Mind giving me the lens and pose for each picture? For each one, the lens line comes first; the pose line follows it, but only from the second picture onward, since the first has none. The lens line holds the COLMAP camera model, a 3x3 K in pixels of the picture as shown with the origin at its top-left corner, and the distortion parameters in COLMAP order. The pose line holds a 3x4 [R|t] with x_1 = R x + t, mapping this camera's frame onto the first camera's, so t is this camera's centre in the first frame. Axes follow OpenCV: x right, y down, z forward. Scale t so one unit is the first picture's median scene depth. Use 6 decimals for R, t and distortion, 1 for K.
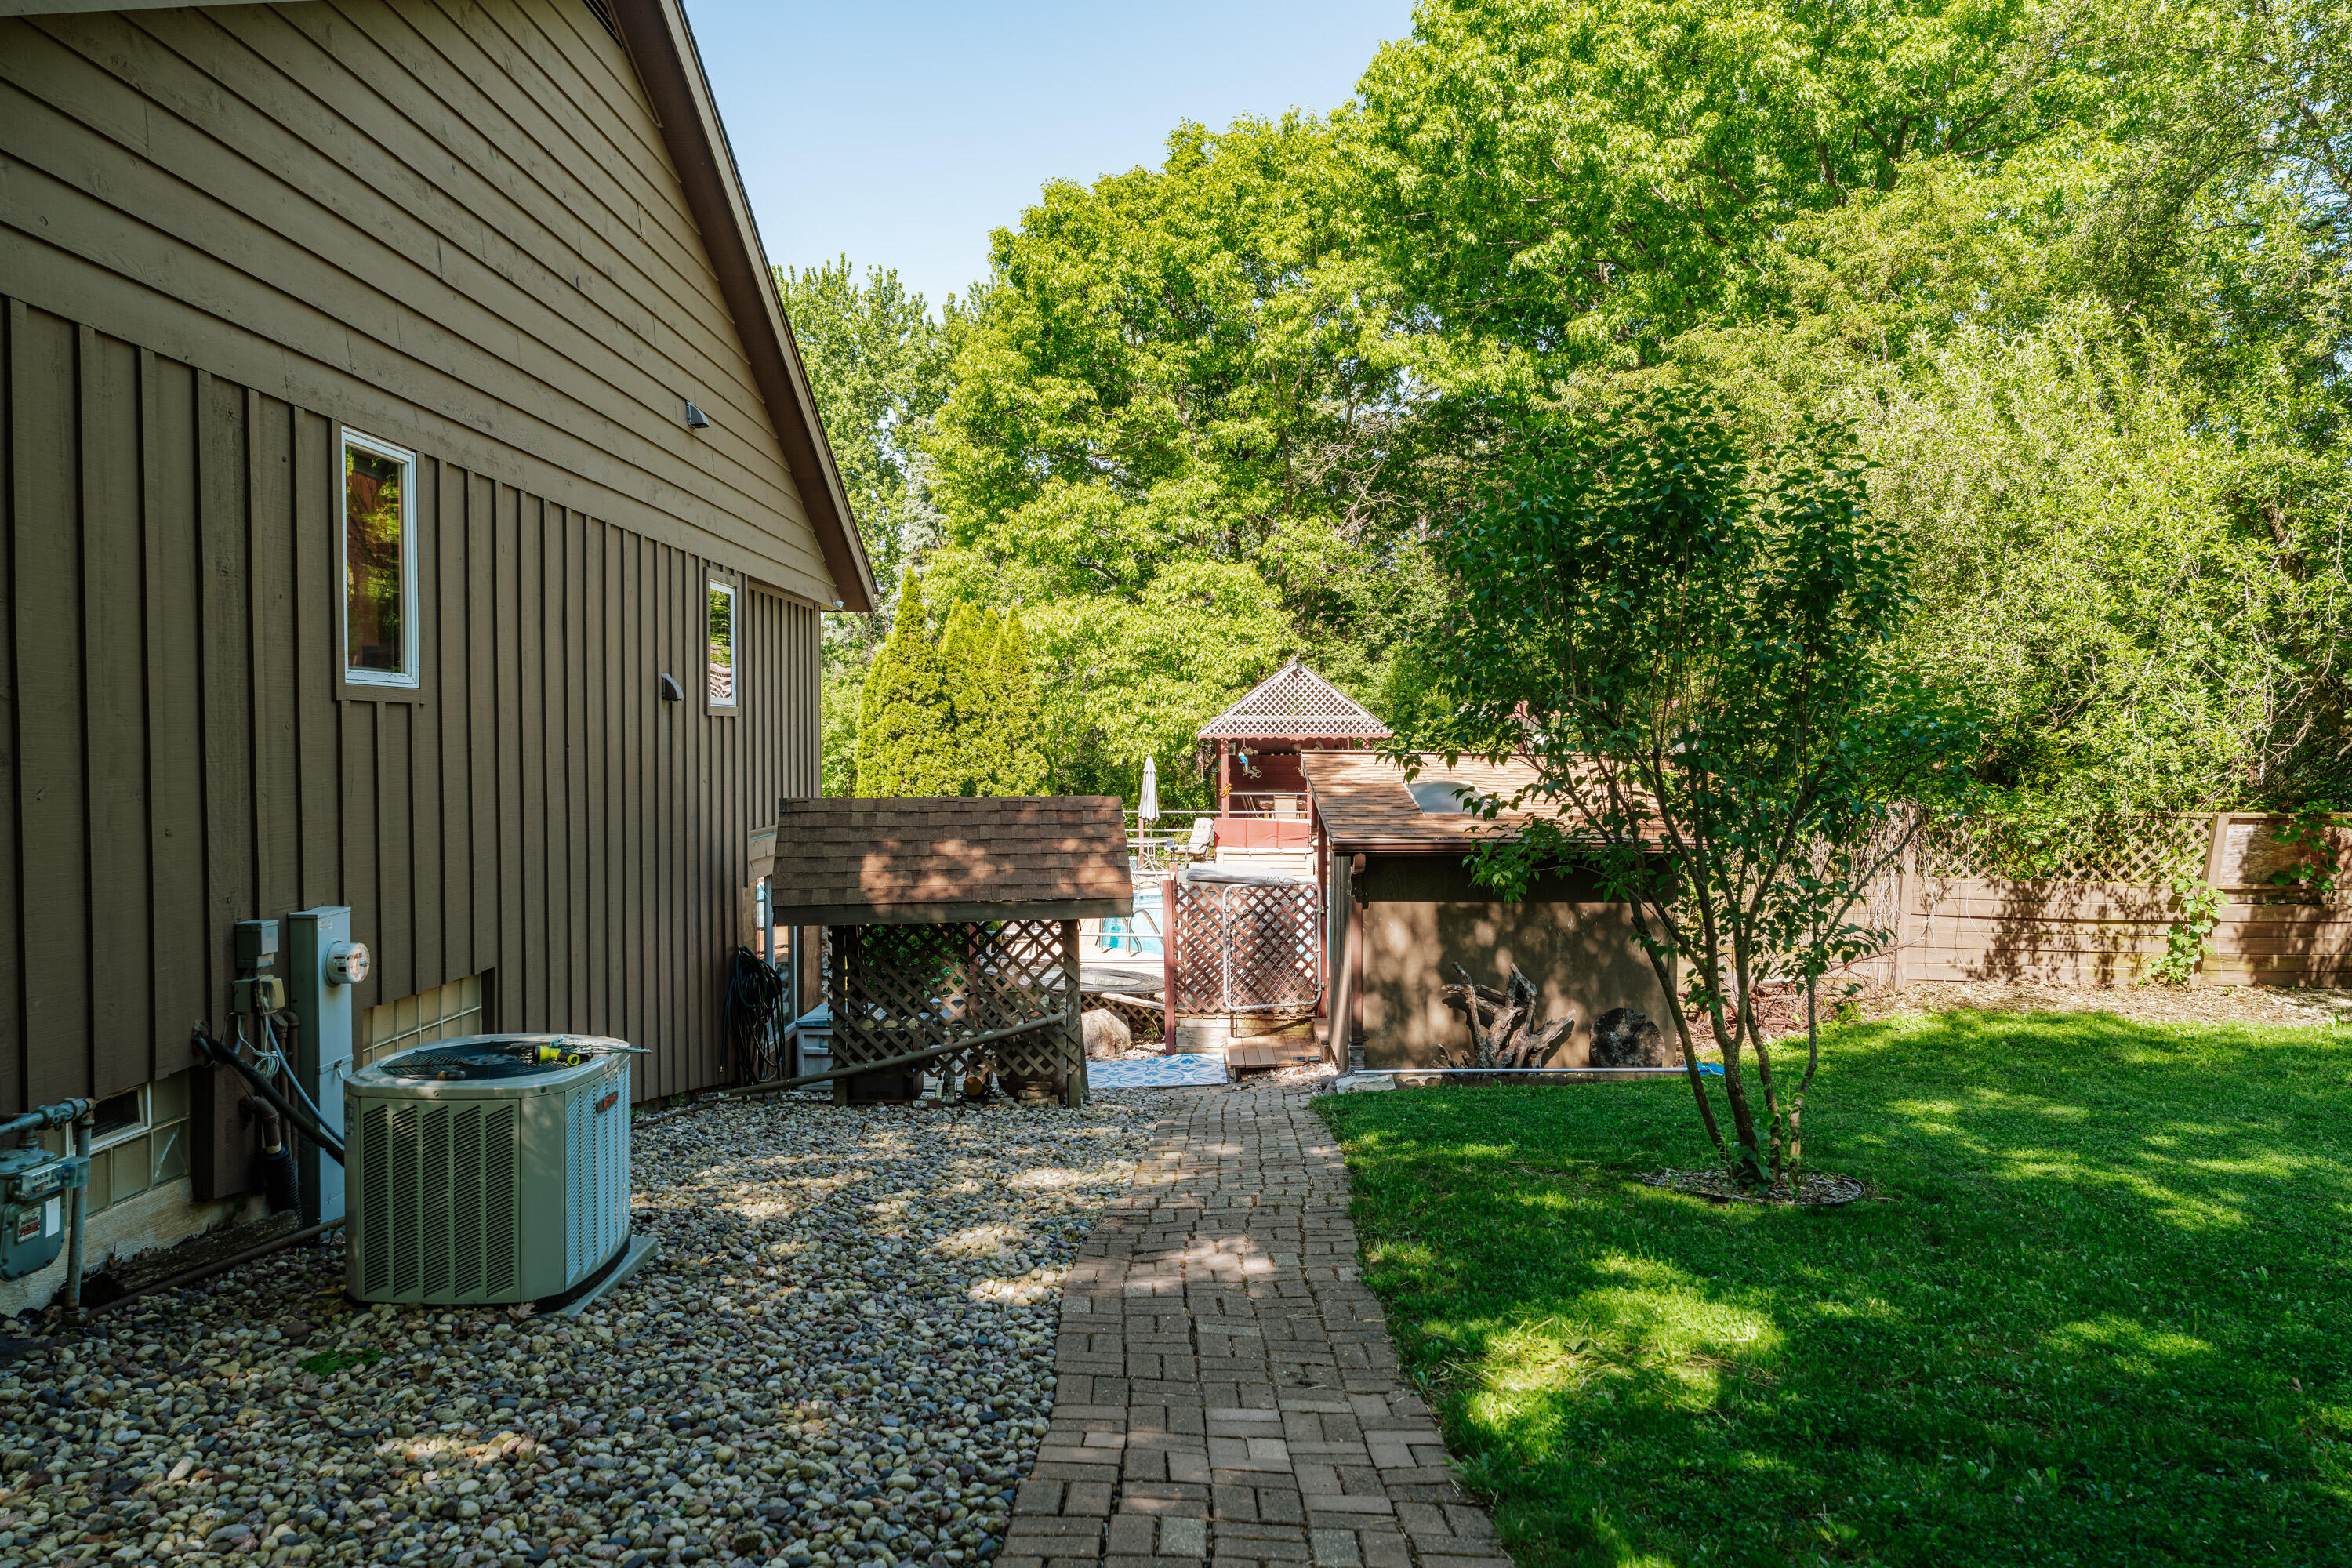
lens RADIAL K [[1625.8, 0, 1176.0], [0, 1625.8, 784.0], [0, 0, 1]] dist [0.000493, 0.032780]
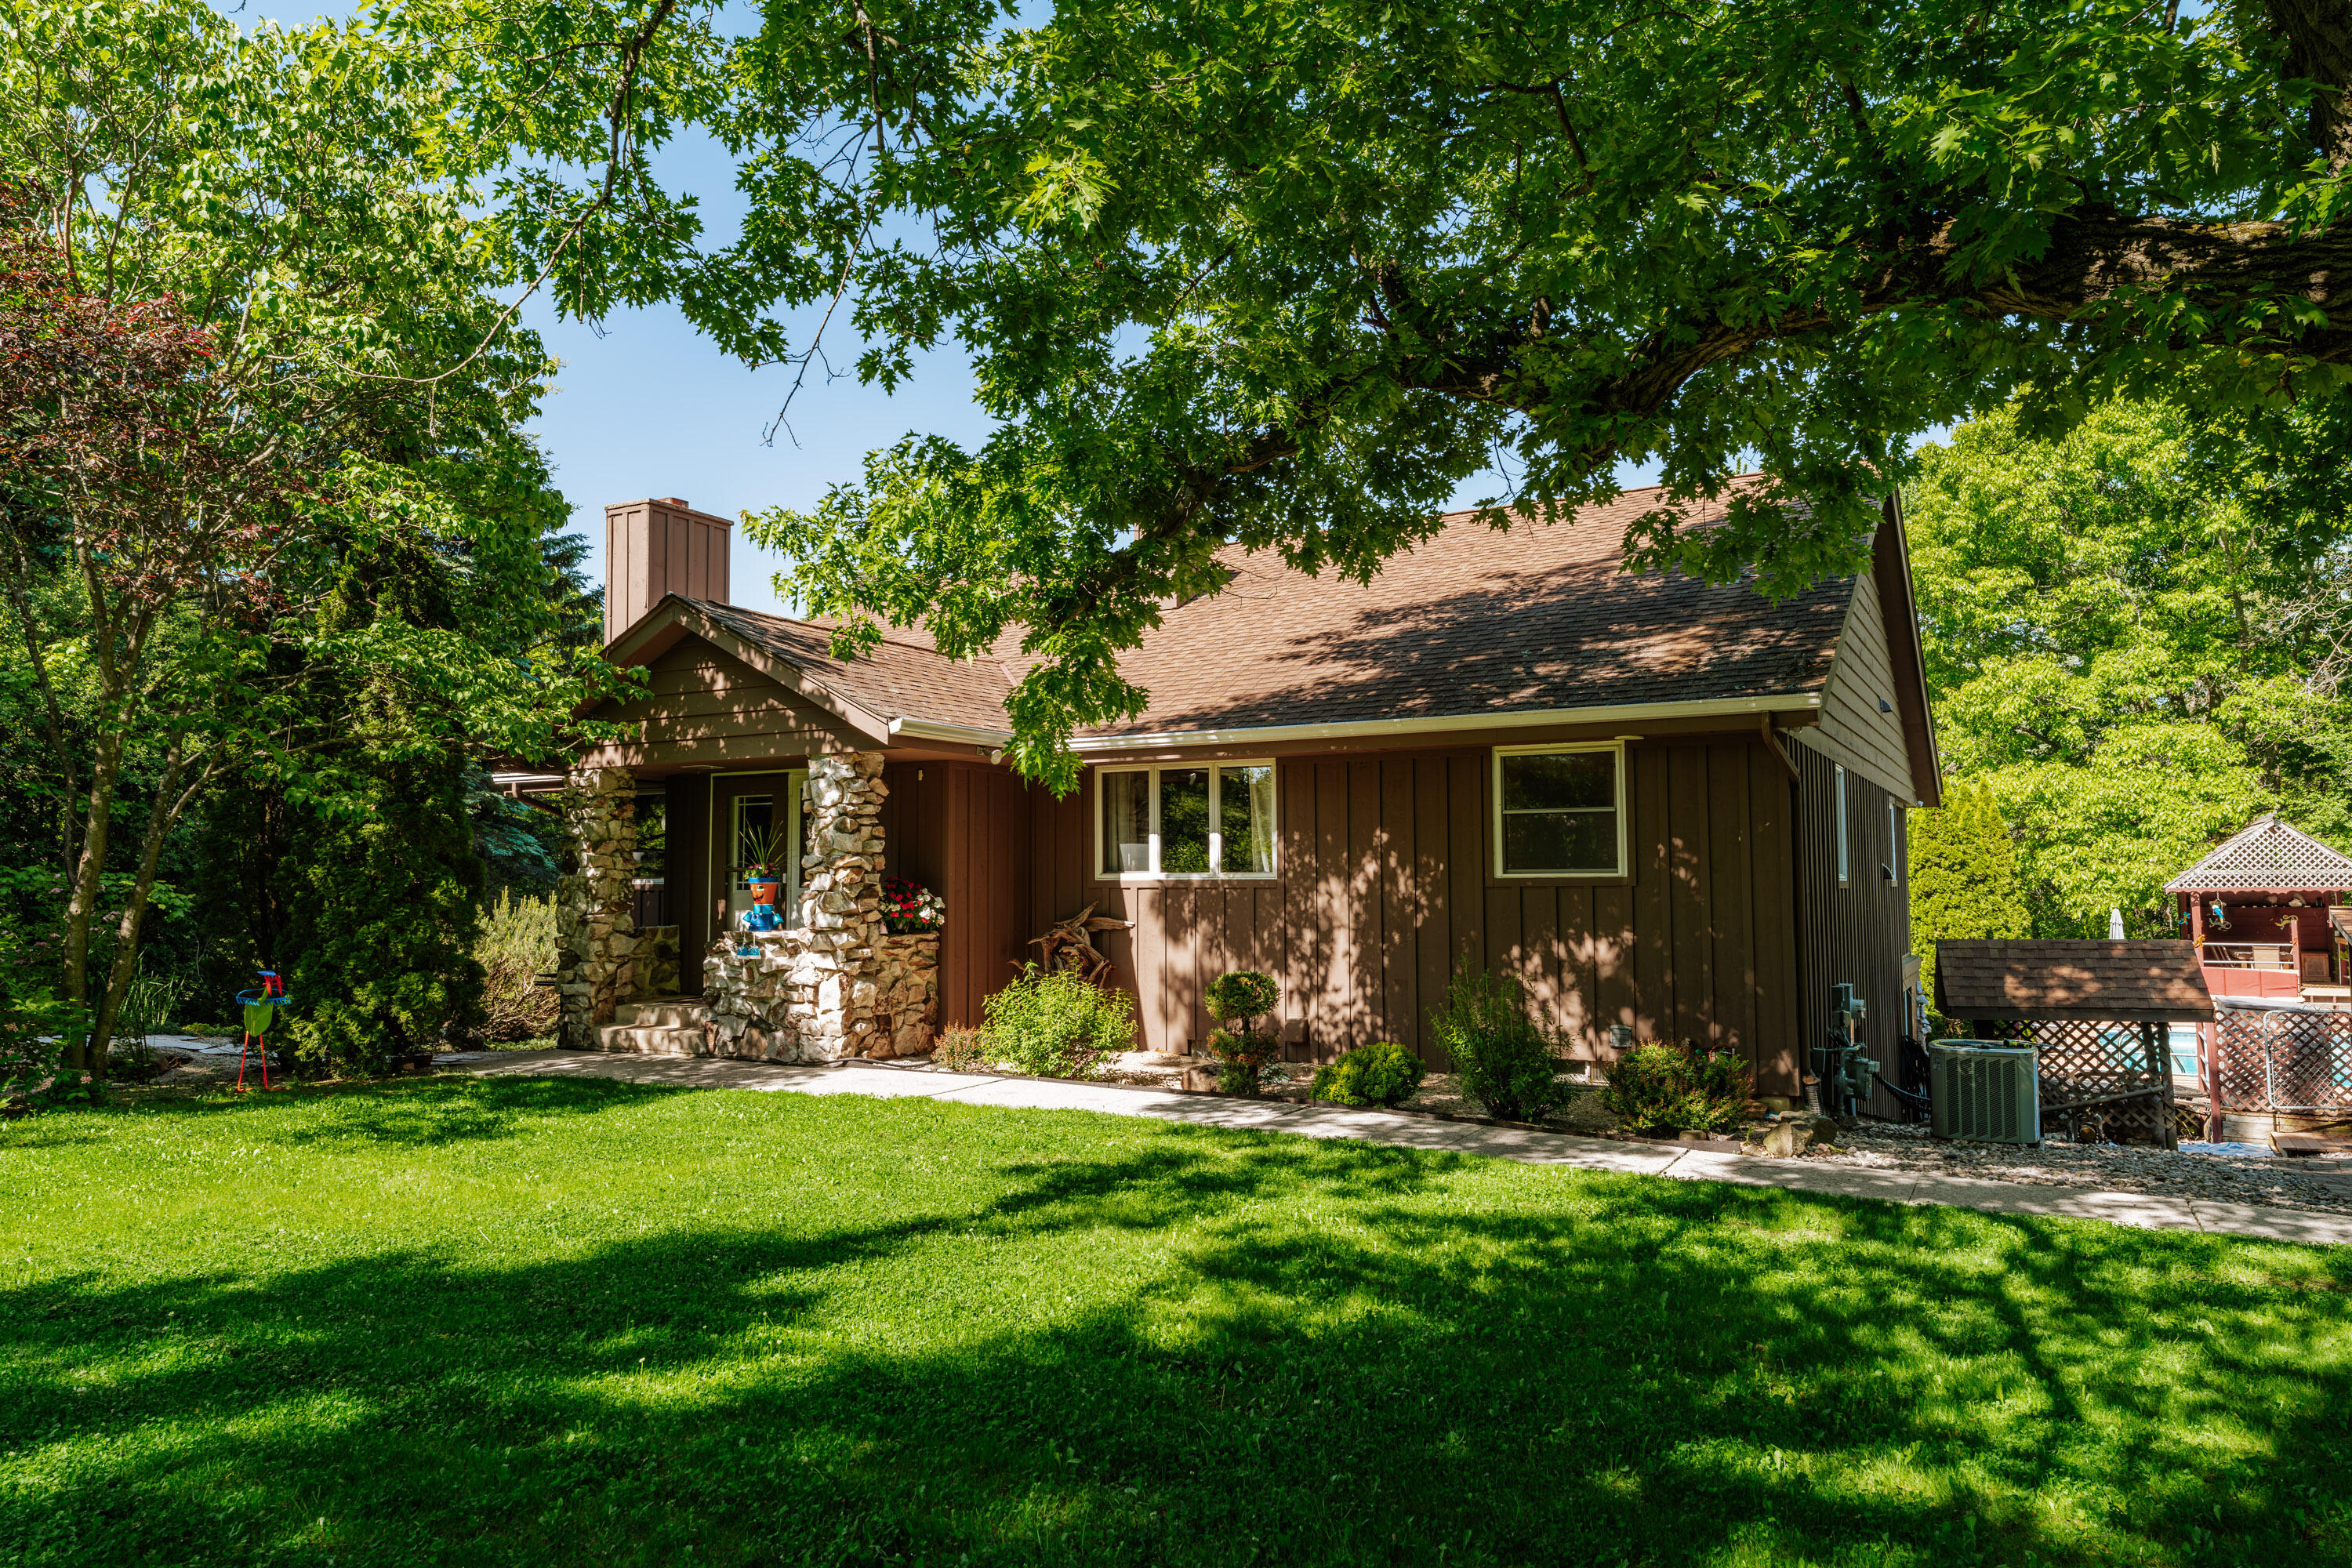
lens RADIAL K [[1625.8, 0, 1176.0], [0, 1625.8, 784.0], [0, 0, 1]] dist [0.000493, 0.032780]
pose [[0.881794, -0.038613, -0.470052, -0.049068], [-0.005161, 0.995793, -0.091483, 0.002688], [0.471607, 0.083095, 0.877885, -0.245414]]
